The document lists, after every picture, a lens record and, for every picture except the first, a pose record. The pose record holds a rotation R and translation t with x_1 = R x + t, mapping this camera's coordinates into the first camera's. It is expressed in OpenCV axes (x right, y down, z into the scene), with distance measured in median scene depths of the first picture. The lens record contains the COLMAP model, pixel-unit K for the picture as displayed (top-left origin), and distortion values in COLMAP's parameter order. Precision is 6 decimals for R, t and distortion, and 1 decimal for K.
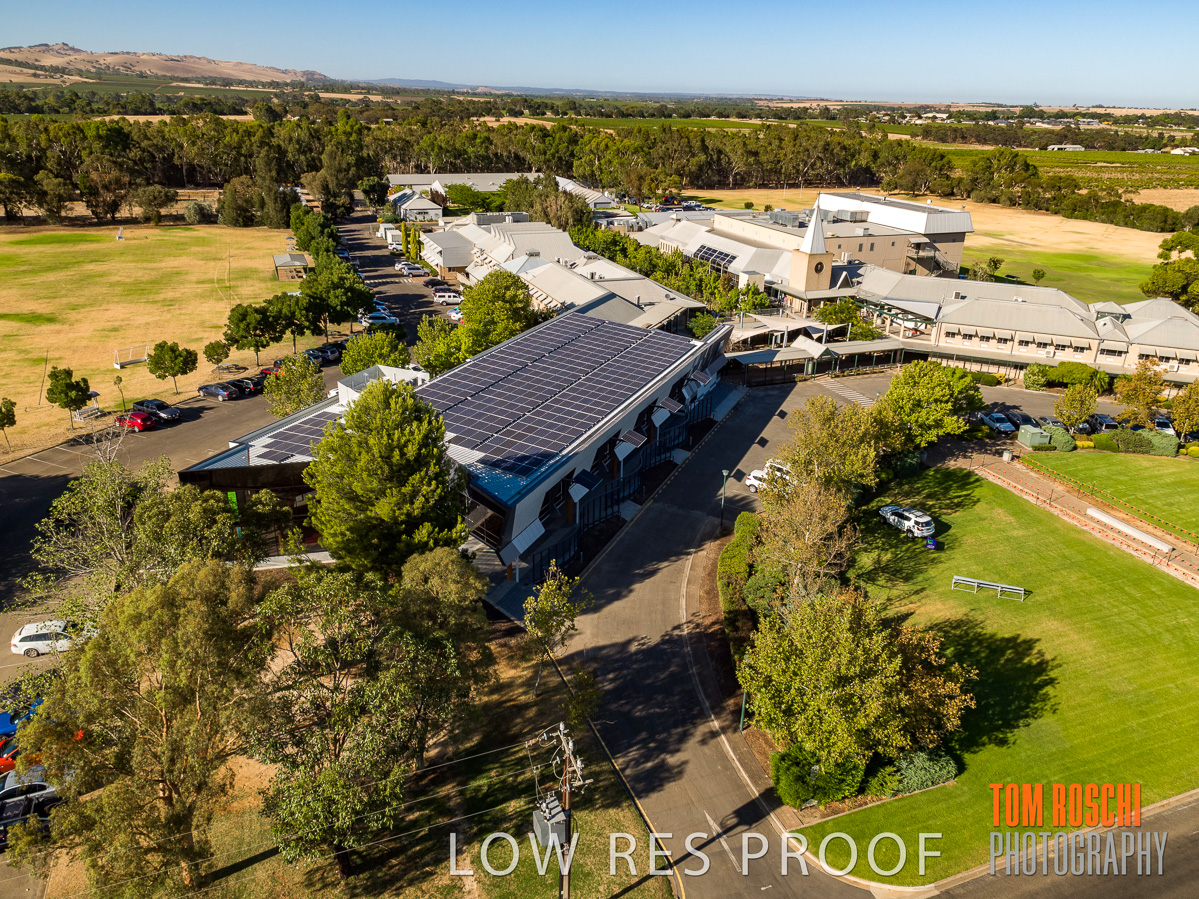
lens RADIAL K [[870.5, 0, 602.2], [0, 870.5, 451.1], [0, 0, 1]] dist [0.005626, -0.000114]
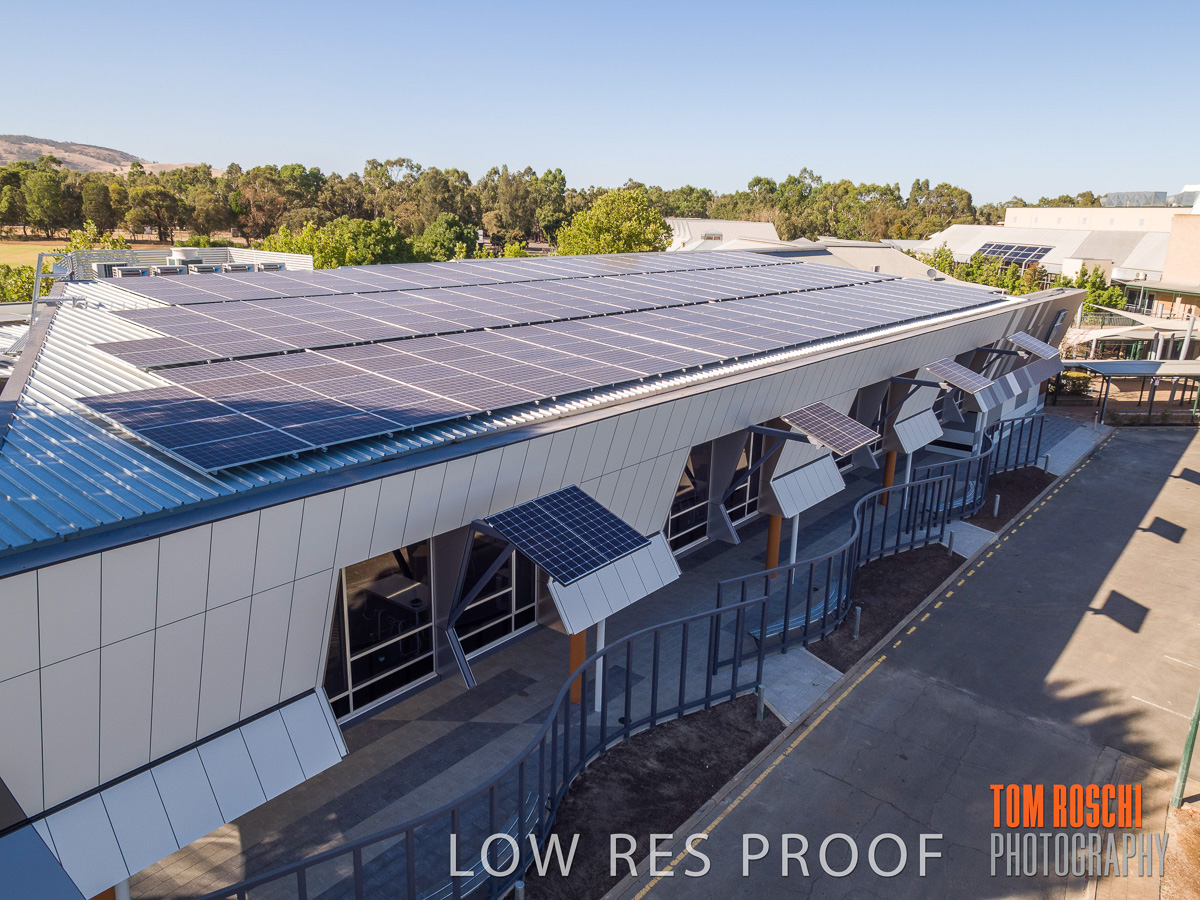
lens RADIAL K [[874.5, 0, 602.7], [0, 874.5, 451.6], [0, 0, 1]] dist [0.005766, 0.002304]
pose [[0.964707, 0.070426, -0.253731, 0.021505], [-0.102726, 0.987879, -0.116374, 0.018890], [0.242460, 0.138332, 0.960249, 0.407305]]
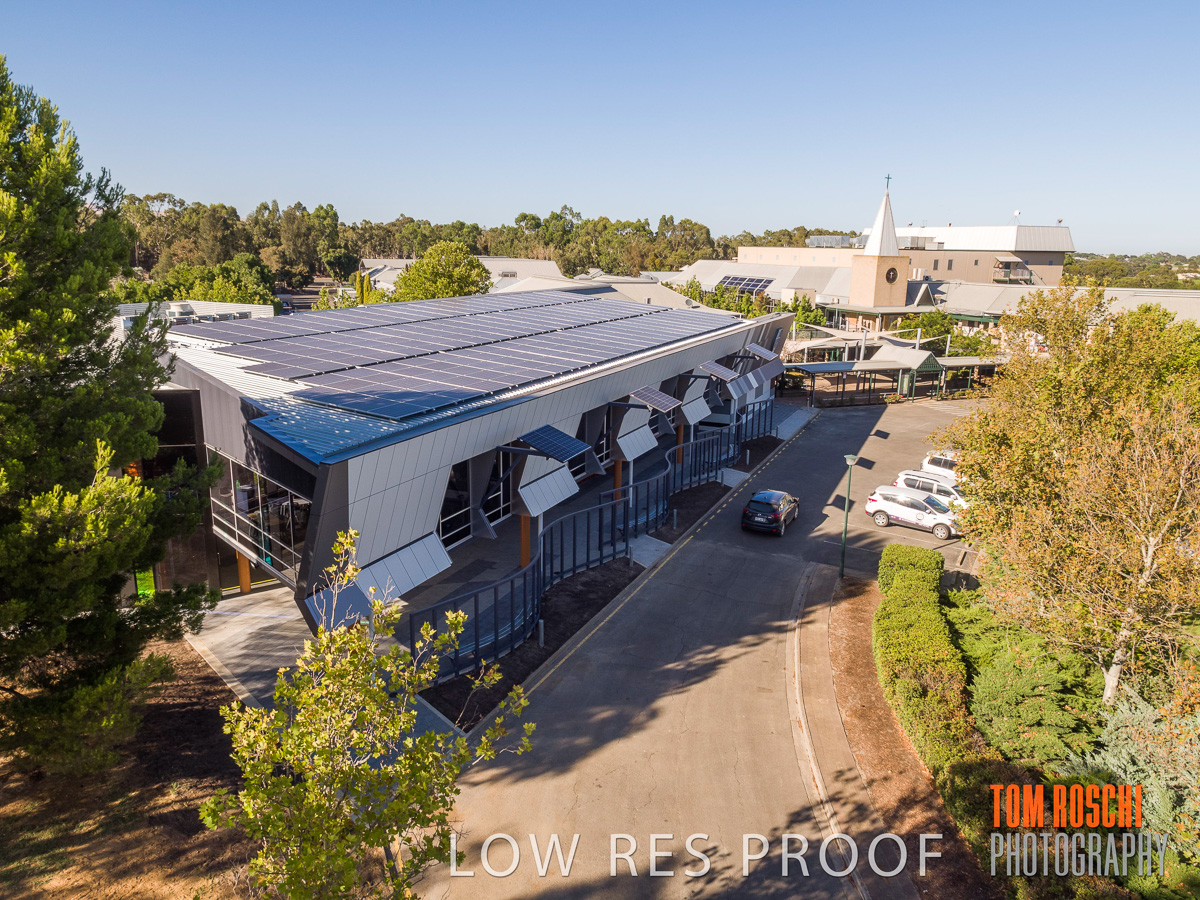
lens RADIAL K [[871.2, 0, 602.7], [0, 871.2, 451.6], [0, 0, 1]] dist [0.005626, -0.000114]
pose [[0.999990, -0.004445, 0.000397, 0.003262], [0.004452, 0.987336, -0.158579, 0.053129], [0.000312, 0.158579, 0.987346, 0.294866]]
